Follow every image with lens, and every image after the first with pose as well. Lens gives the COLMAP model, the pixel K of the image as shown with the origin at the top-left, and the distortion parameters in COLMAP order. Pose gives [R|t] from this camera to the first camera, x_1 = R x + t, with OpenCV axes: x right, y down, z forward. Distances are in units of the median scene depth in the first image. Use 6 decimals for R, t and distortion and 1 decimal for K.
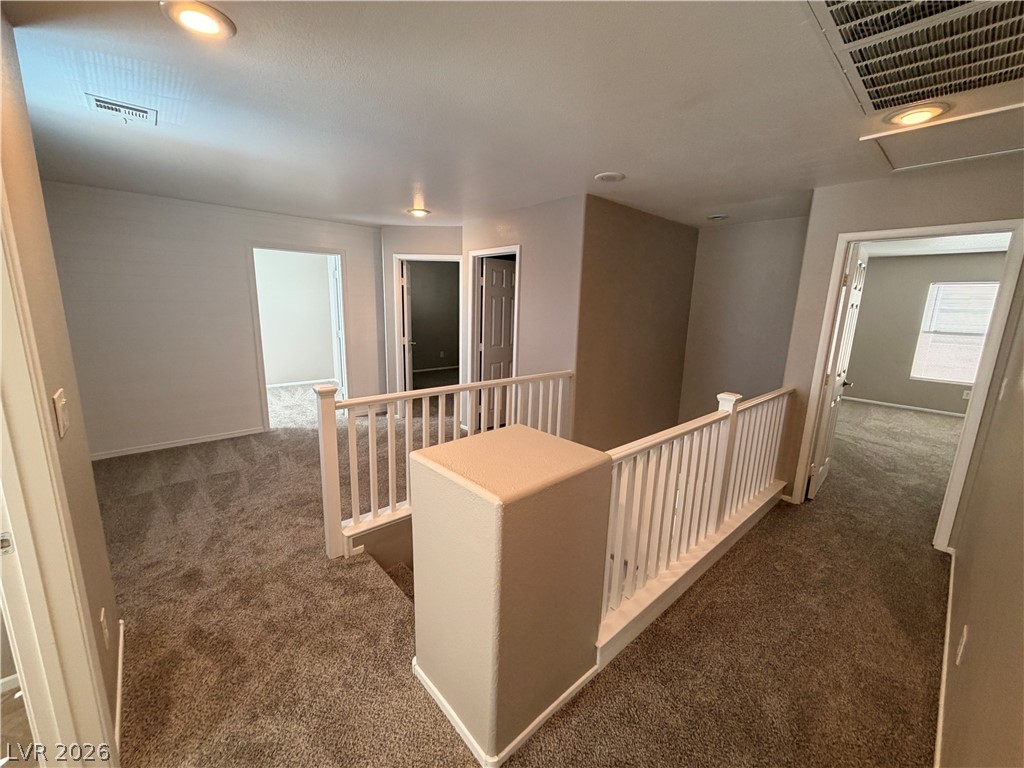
lens RADIAL K [[408.5, 0, 510.2], [0, 408.5, 381.4], [0, 0, 1]] dist [0.000222, 0.000291]
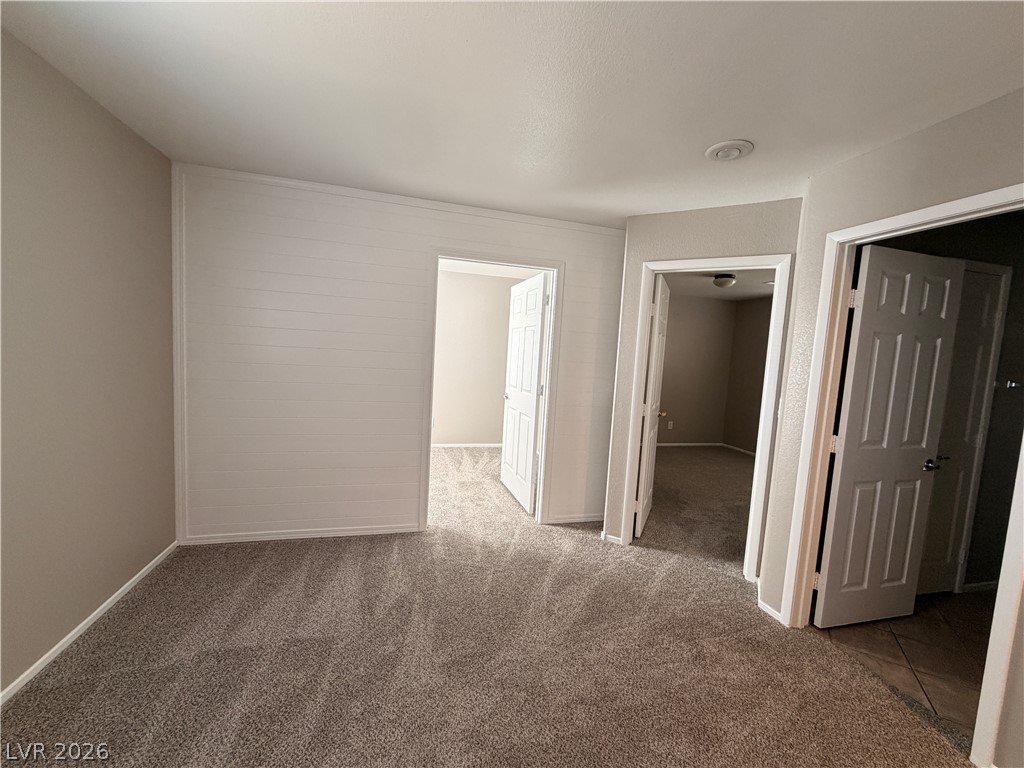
lens RADIAL K [[408.5, 0, 511.4], [0, 408.5, 381.6], [0, 0, 1]] dist [0.000222, 0.000291]
pose [[0.892115, 0.063528, -0.447321, -0.194550], [-0.122727, 0.986913, -0.104601, -0.062549], [0.434822, 0.148214, 0.888236, 0.453781]]
